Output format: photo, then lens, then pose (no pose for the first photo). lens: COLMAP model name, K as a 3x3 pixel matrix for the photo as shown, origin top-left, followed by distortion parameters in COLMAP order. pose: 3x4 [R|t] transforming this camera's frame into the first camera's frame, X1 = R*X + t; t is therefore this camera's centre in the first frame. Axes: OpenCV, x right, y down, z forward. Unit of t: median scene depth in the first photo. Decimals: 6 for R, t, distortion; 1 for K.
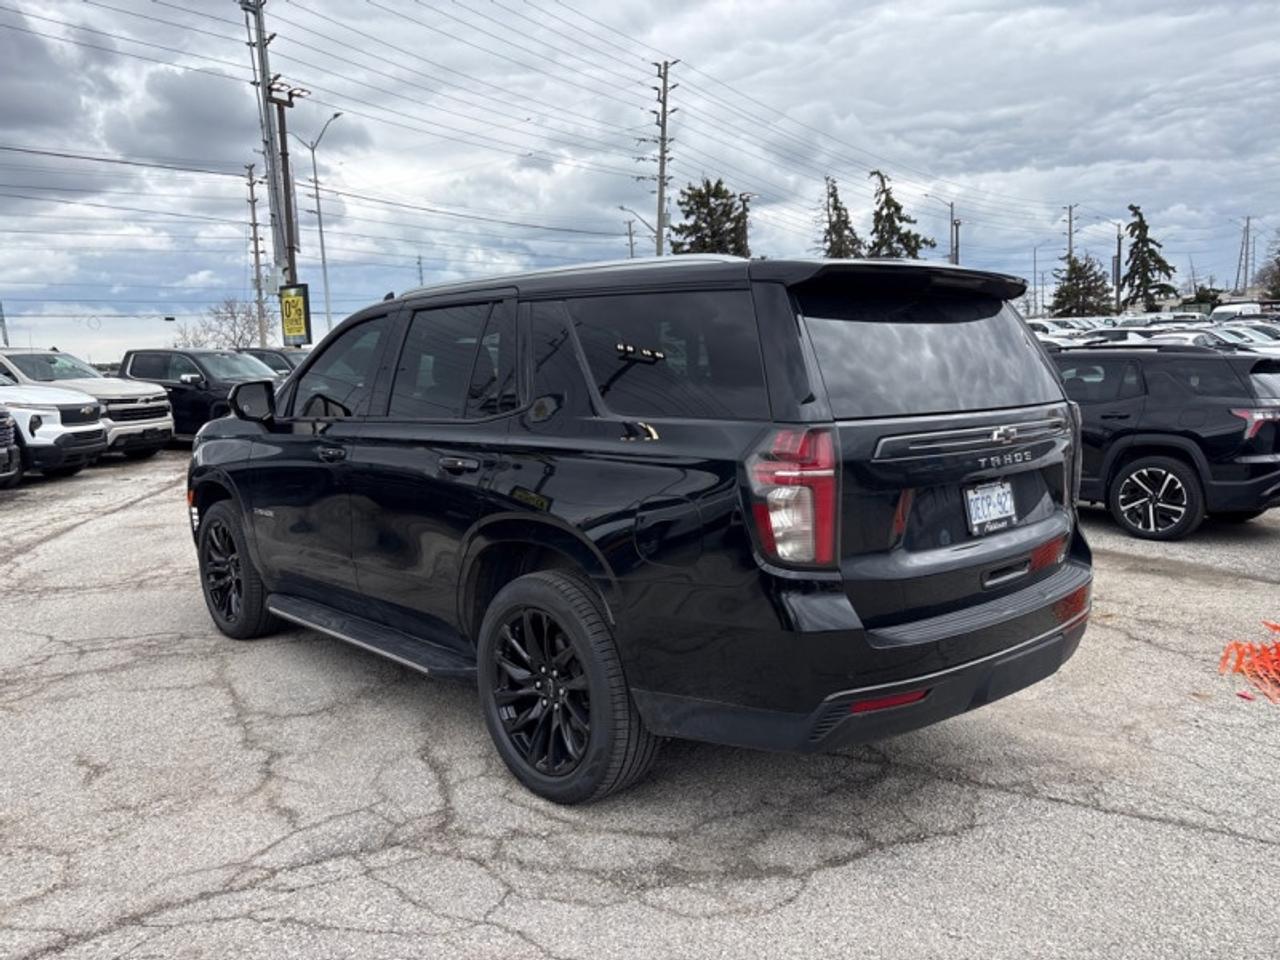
lens RADIAL K [[972.3, 0, 634.4], [0, 972.3, 501.8], [0, 0, 1]] dist [0.037692, -0.035514]
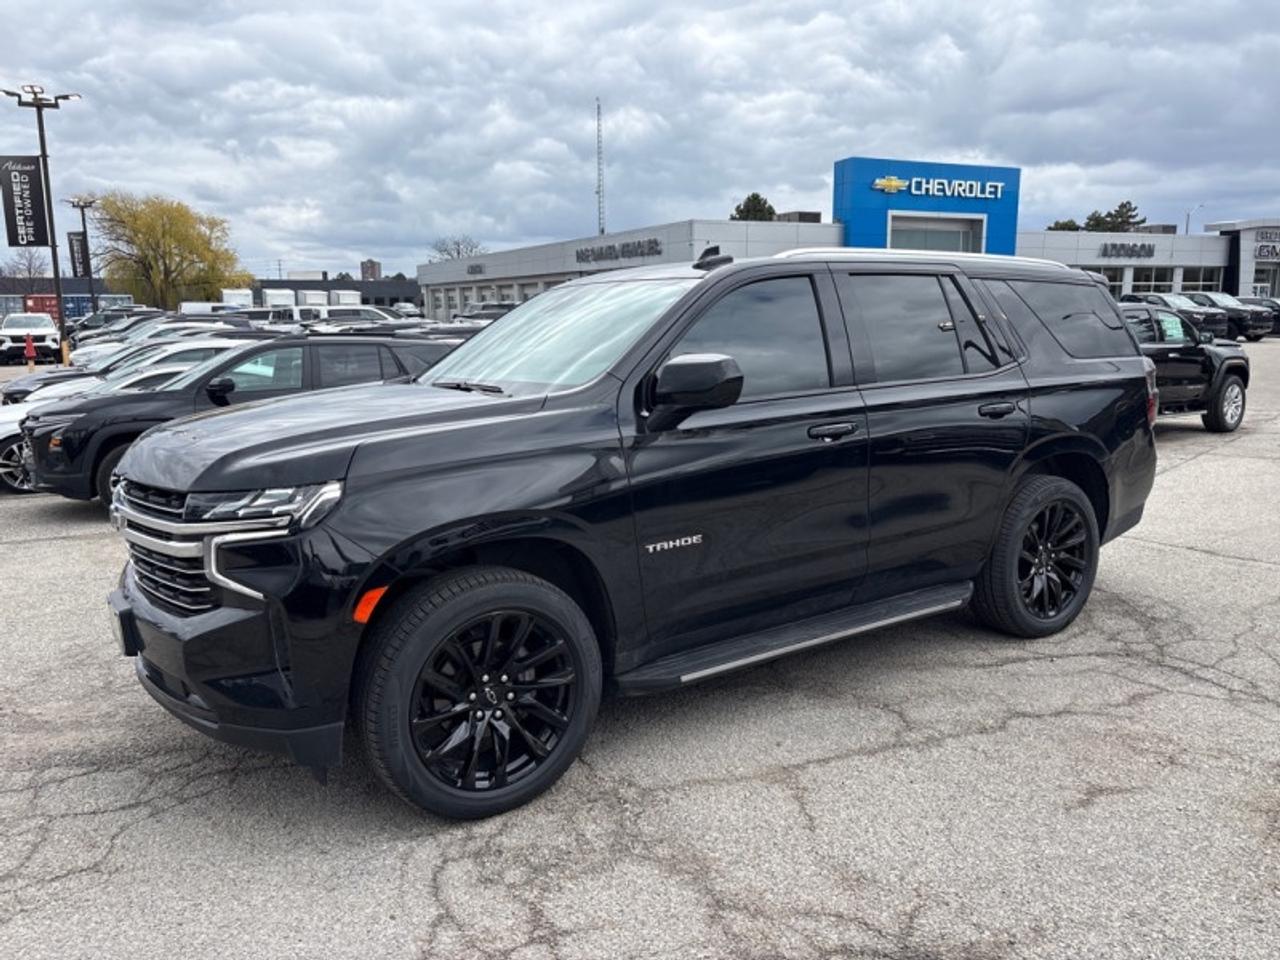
lens RADIAL K [[972.3, 0, 647.3], [0, 972.3, 487.5], [0, 0, 1]] dist [0.037692, -0.035514]
pose [[0.137137, -0.138744, 0.980787, -0.621201], [0.156247, 0.980776, 0.116896, -0.065937], [-0.978151, 0.137215, 0.156179, 0.537193]]
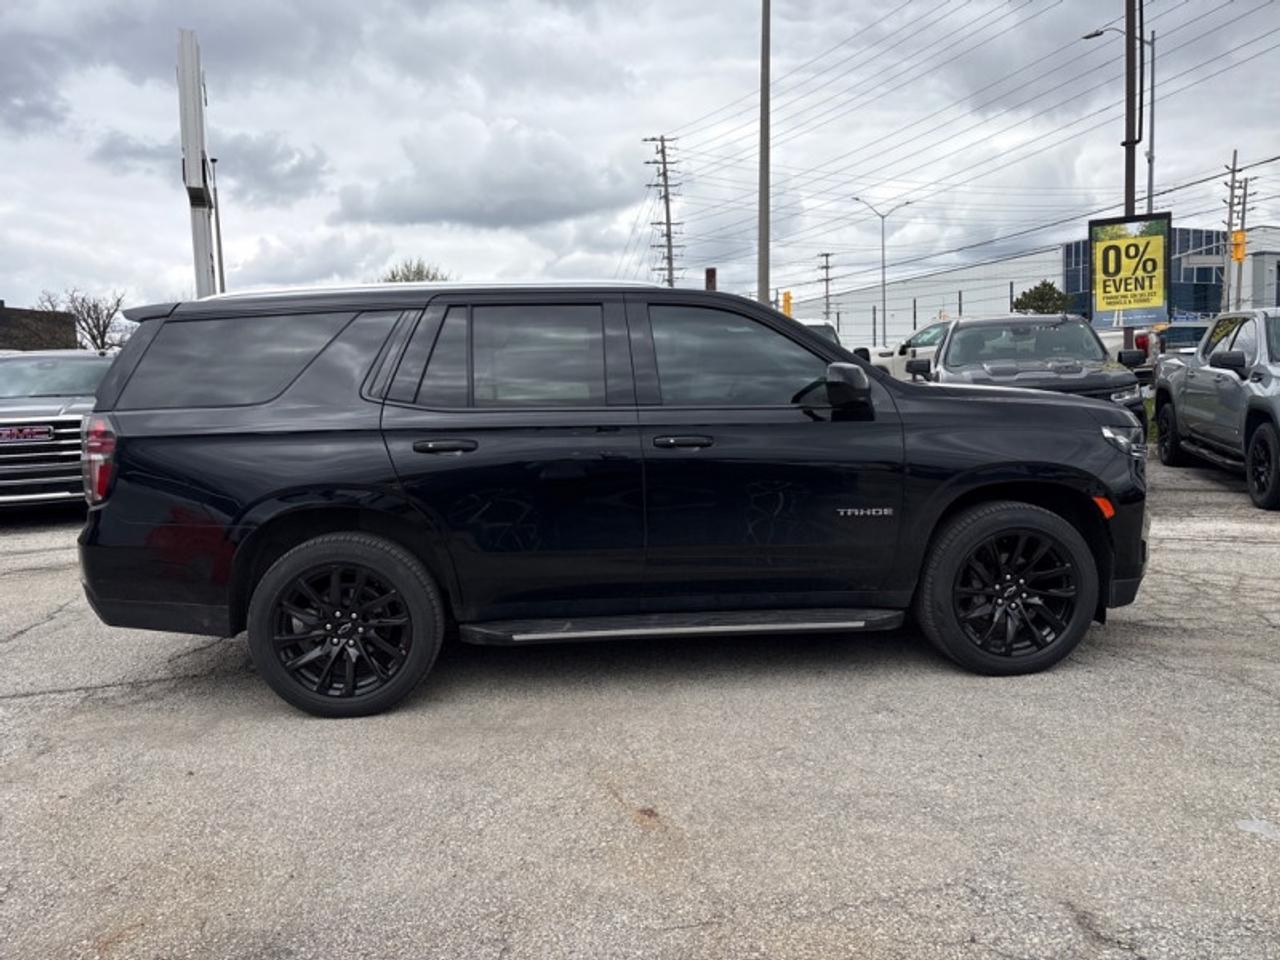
lens RADIAL K [[972.3, 0, 635.3], [0, 972.3, 489.1], [0, 0, 1]] dist [0.037692, -0.035514]
pose [[-0.613890, 0.127161, -0.779082, 0.414852], [-0.066906, 0.975007, 0.211859, -0.130065], [0.786551, 0.182183, -0.590040, 0.949062]]
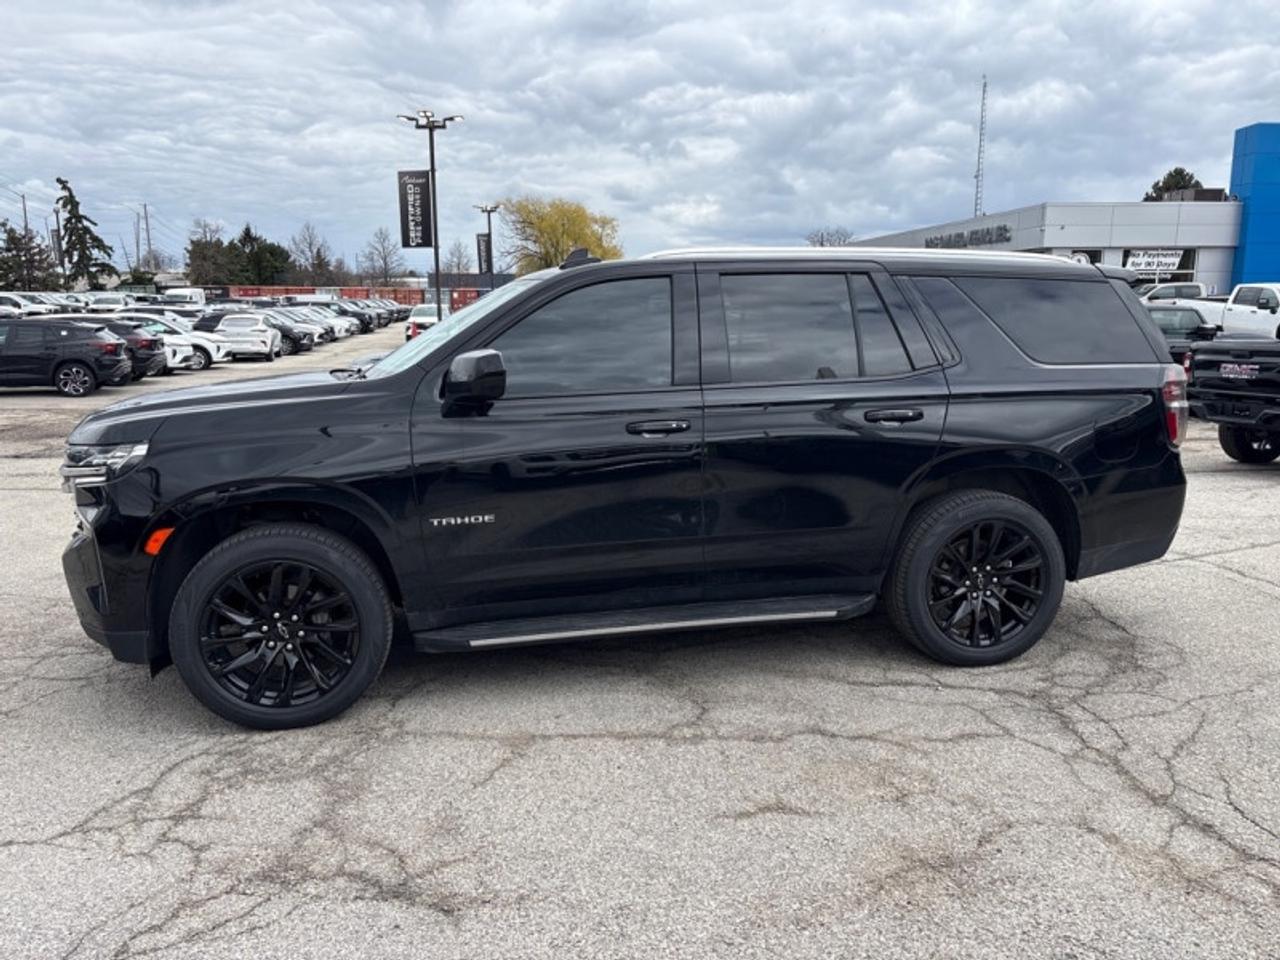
lens RADIAL K [[972.3, 0, 642.6], [0, 972.3, 488.9], [0, 0, 1]] dist [0.037692, -0.035514]
pose [[0.503596, -0.124267, 0.854955, -0.566788], [0.118316, 0.990197, 0.074233, -0.031640], [-0.855799, 0.063772, 0.513363, 0.288506]]
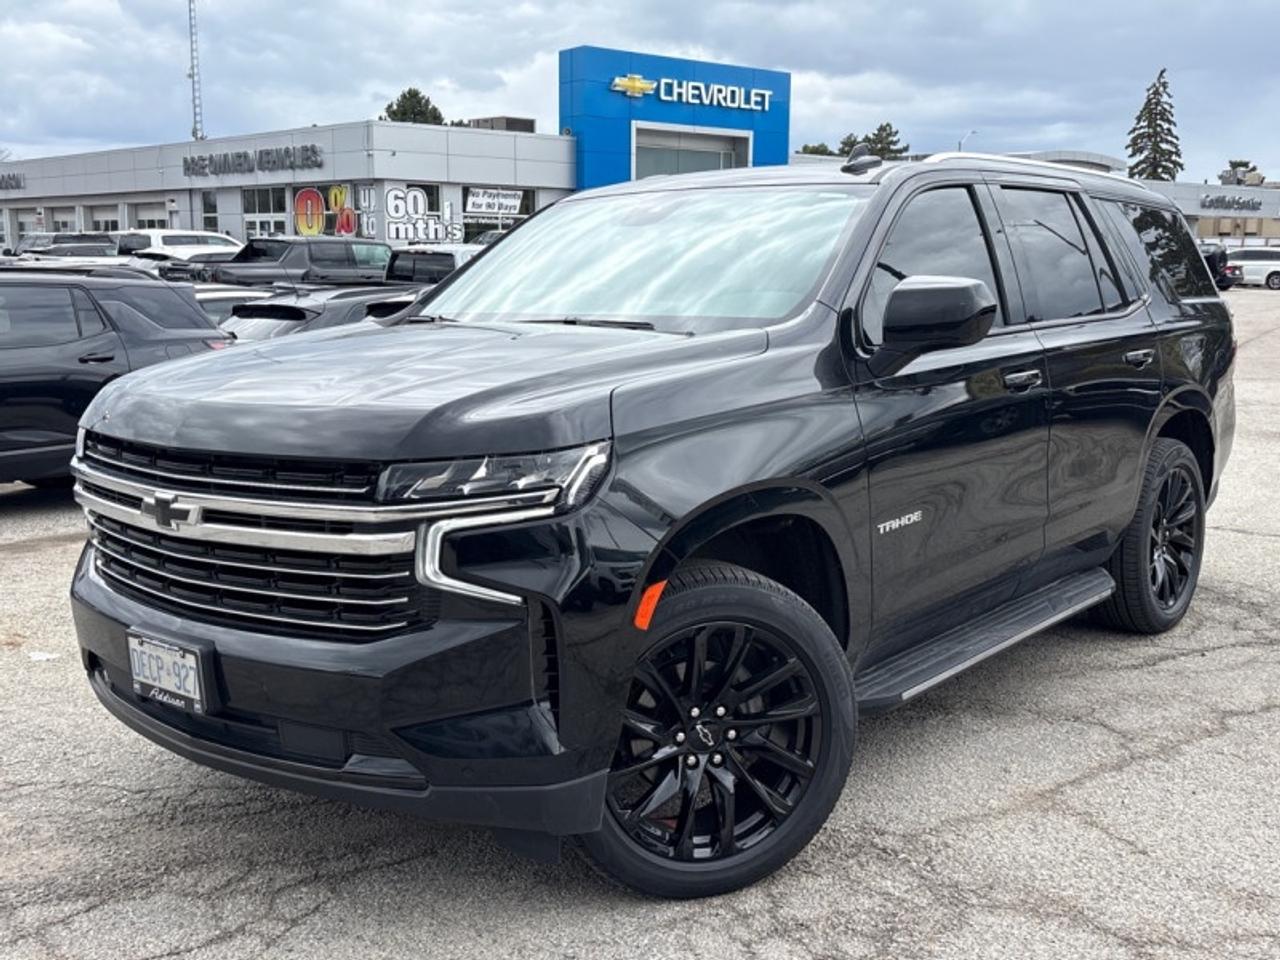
lens RADIAL K [[1364.8, 0, 655.5], [0, 1364.8, 494.0], [0, 0, 1]] dist [0.016977, 0.000000]
pose [[-0.151982, -0.132078, 0.979519, -0.646021], [0.153091, 0.975925, 0.155347, -0.083672], [-0.976455, 0.173566, -0.128103, 0.726438]]
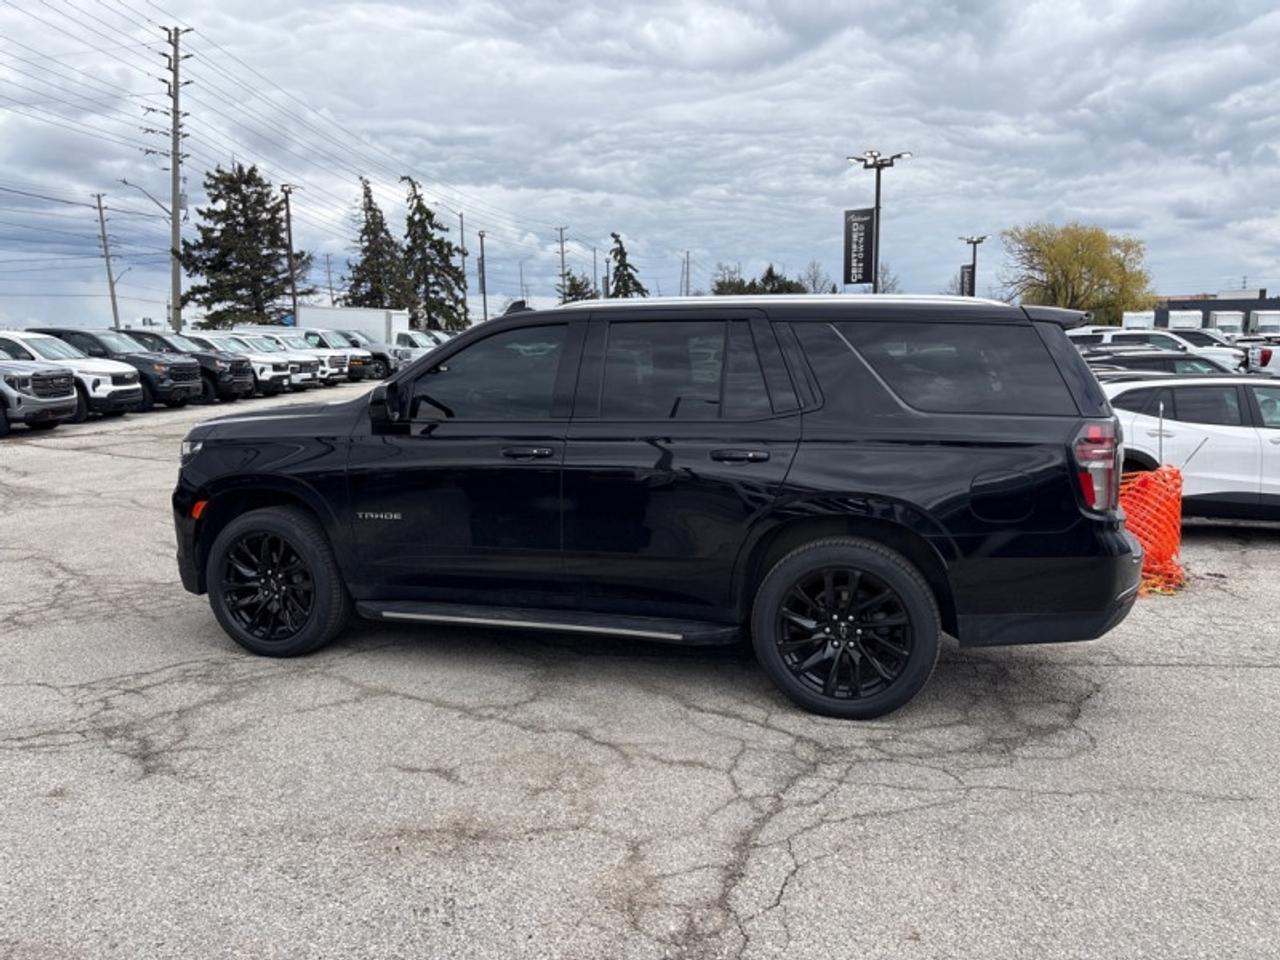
lens RADIAL K [[972.3, 0, 647.5], [0, 972.3, 492.2], [0, 0, 1]] dist [0.037692, -0.035514]
pose [[0.863507, -0.043030, 0.502498, -0.376899], [0.048472, 0.998822, 0.002236, -0.001141], [-0.502002, 0.022426, 0.864576, 0.013784]]
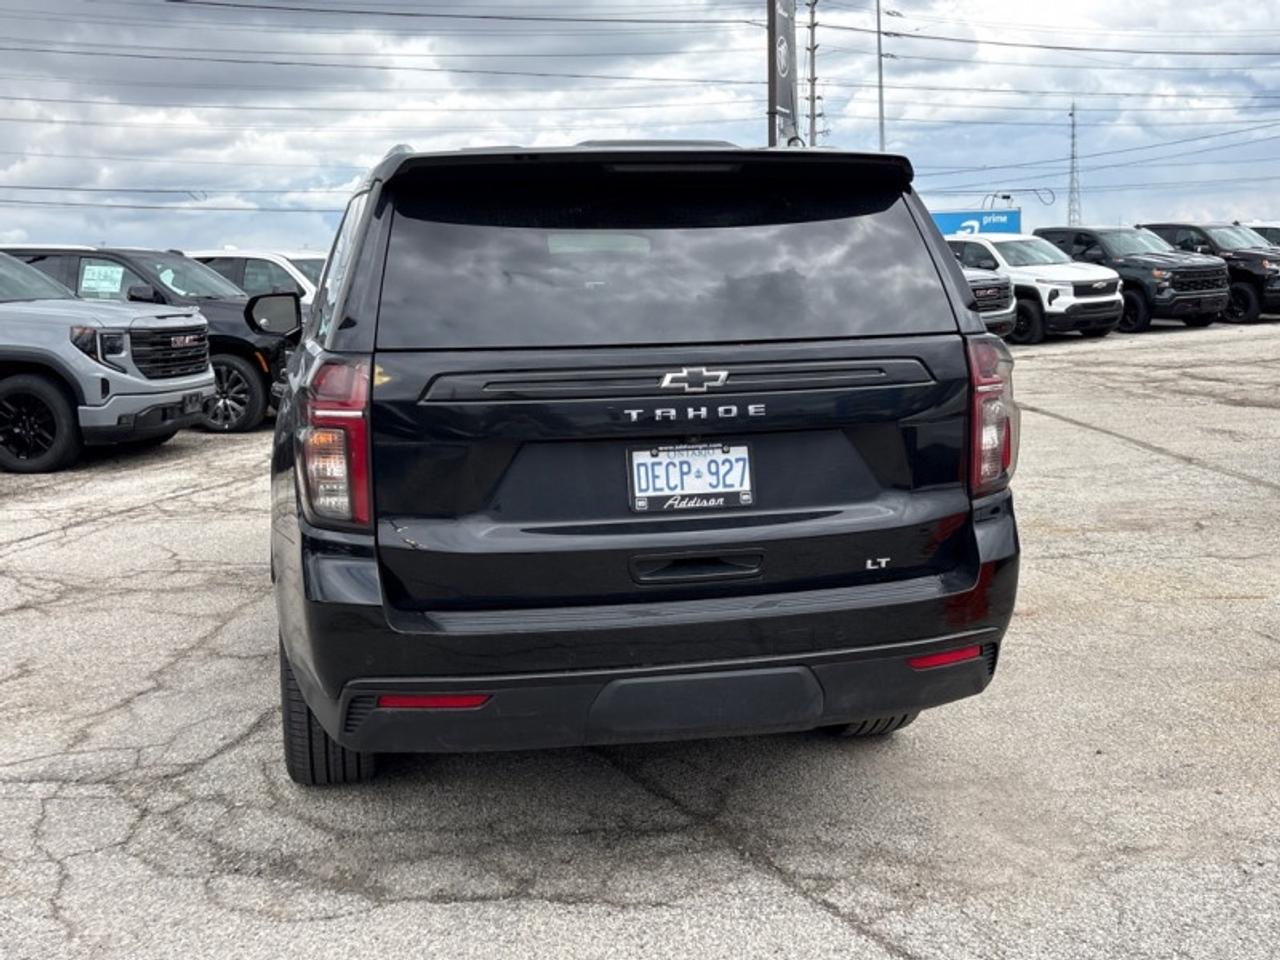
lens RADIAL K [[1364.8, 0, 629.2], [0, 1364.8, 471.1], [0, 0, 1]] dist [0.016977, 0.000000]
pose [[0.865894, 0.071332, -0.495116, 0.306750], [-0.065009, 0.997433, 0.030010, -0.009882], [0.495986, 0.006202, 0.868308, 0.031673]]
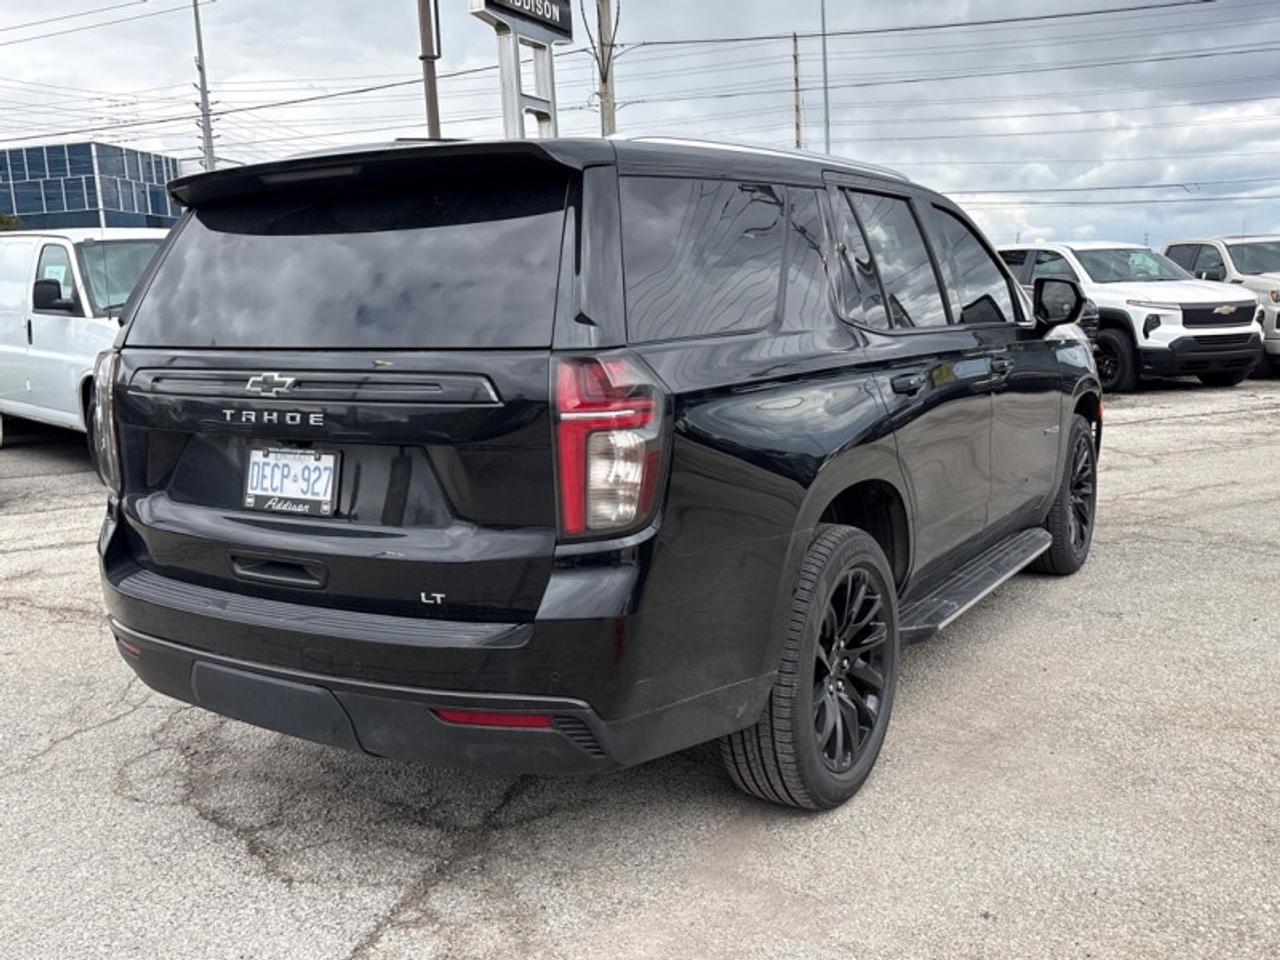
lens RADIAL K [[1188.7, 0, 646.4], [0, 1188.7, 485.8], [0, 0, 1]] dist [0.015961, 0.000000]
pose [[0.278894, 0.167600, -0.945584, 0.479535], [-0.110932, 0.983684, 0.141635, -0.055166], [0.953893, 0.065394, 0.292936, 0.366036]]
